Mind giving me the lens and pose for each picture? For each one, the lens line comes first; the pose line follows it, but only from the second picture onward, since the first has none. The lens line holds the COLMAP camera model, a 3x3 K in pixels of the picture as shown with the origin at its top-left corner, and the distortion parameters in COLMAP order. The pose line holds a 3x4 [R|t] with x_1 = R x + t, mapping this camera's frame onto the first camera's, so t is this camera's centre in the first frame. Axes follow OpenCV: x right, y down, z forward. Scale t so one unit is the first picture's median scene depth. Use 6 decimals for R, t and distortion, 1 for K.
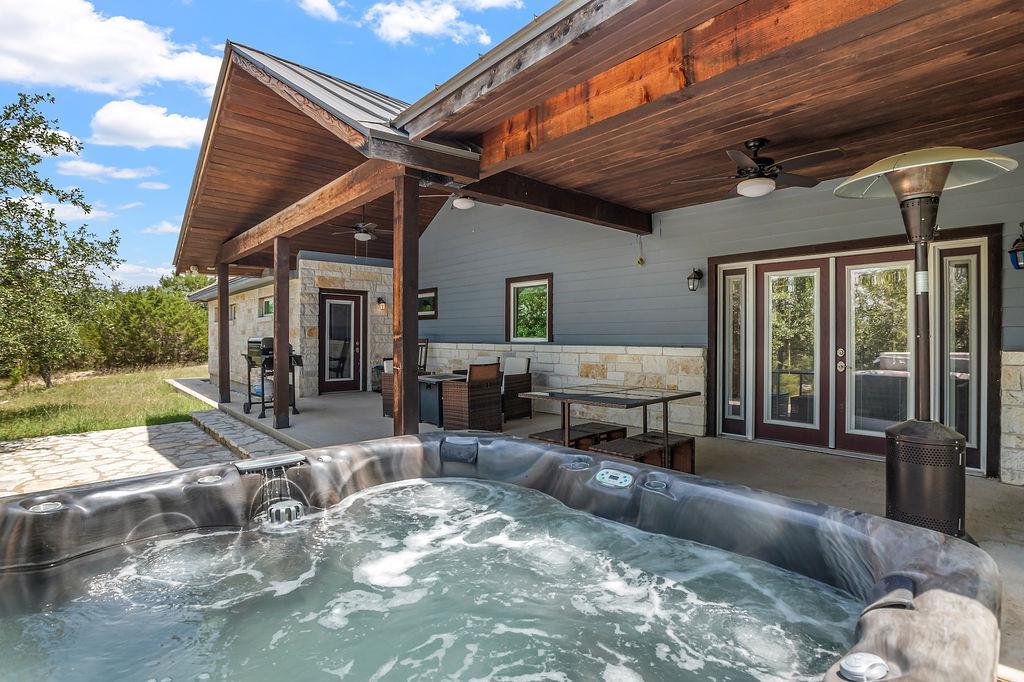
lens RADIAL K [[489.3, 0, 512.0], [0, 489.3, 341.0], [0, 0, 1]] dist [0.000038, 0.000099]
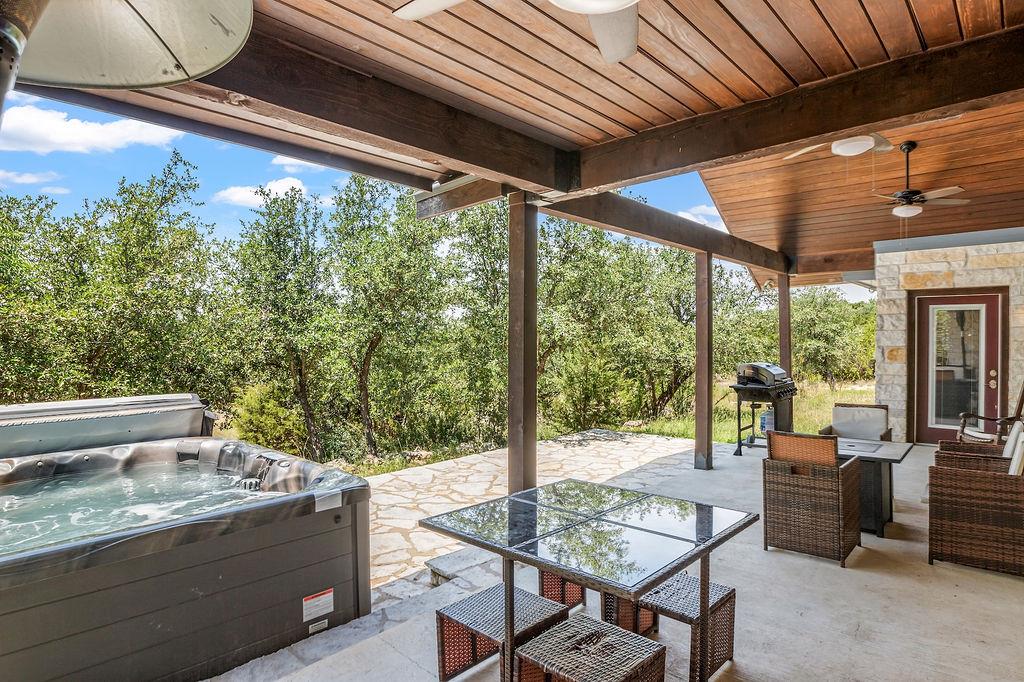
lens RADIAL K [[584.6, 0, 527.1], [0, 584.6, 338.3], [0, 0, 1]] dist [-0.029102, 0.025645]
pose [[0.113966, 0.005367, -0.993470, 0.343252], [-0.013179, 0.999906, 0.003890, -0.035911], [0.993397, 0.012650, 0.114026, 0.365277]]
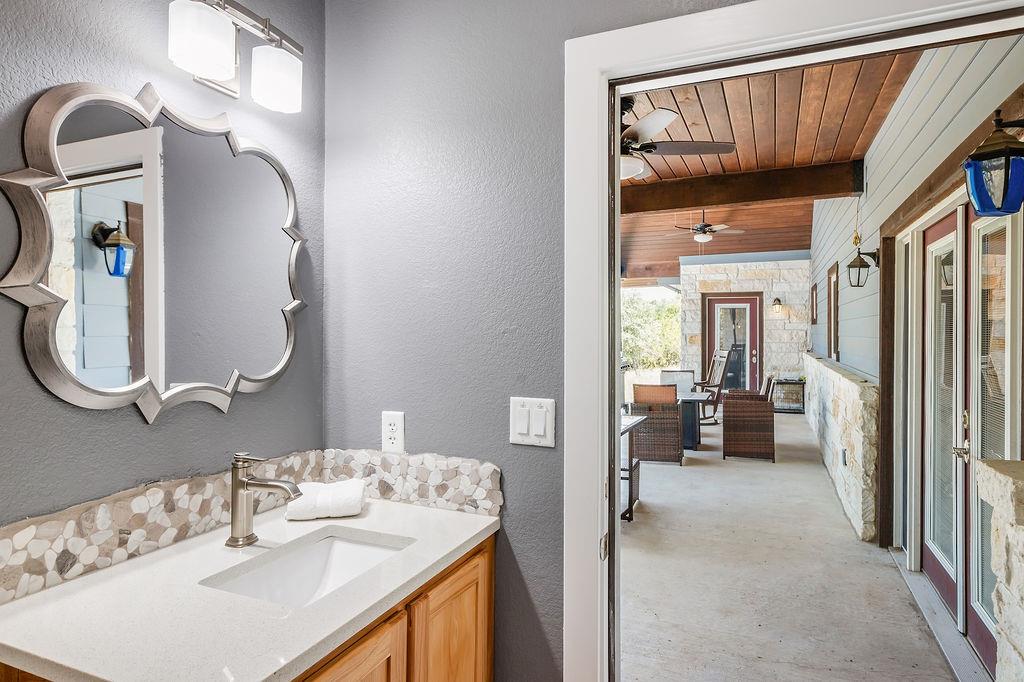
lens RADIAL K [[598.9, 0, 515.4], [0, 598.9, 317.7], [0, 0, 1]] dist [-0.000506, 0.000307]
pose [[0.401306, -0.017202, -0.915783, 0.506624], [-0.016282, 0.999532, -0.025910, -0.023831], [0.915799, 0.025308, 0.400838, 0.198716]]
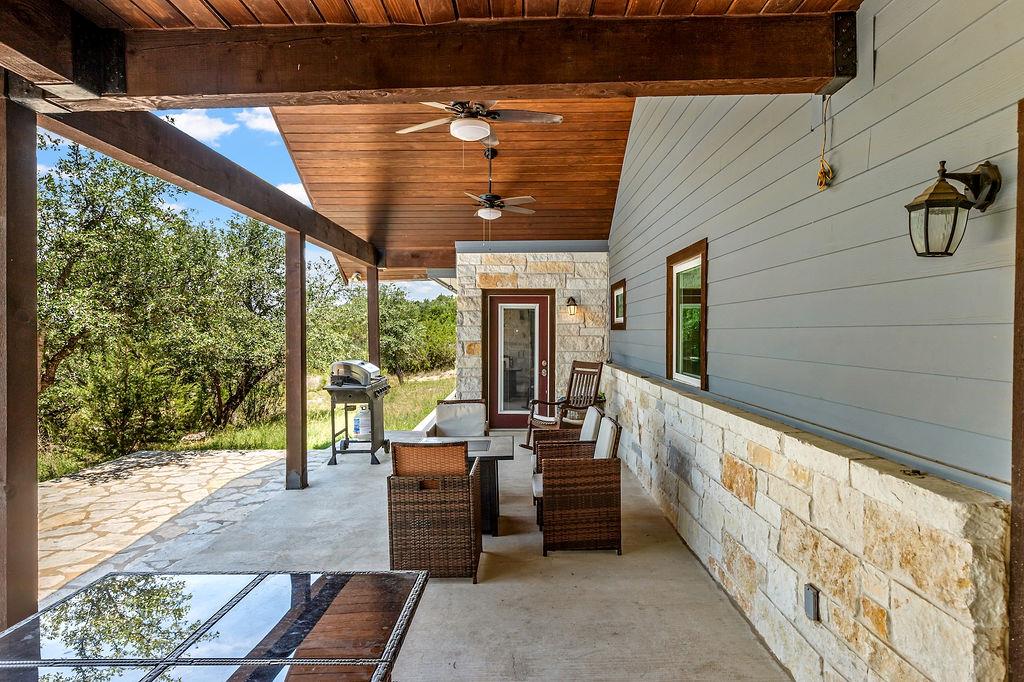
lens RADIAL K [[584.6, 0, 527.1], [0, 584.6, 338.3], [0, 0, 1]] dist [-0.029102, 0.025645]
pose [[0.736108, 0.009322, -0.676800, 0.248680], [-0.010377, 0.999943, 0.002487, -0.035452], [0.676784, 0.005192, 0.736163, 0.379436]]
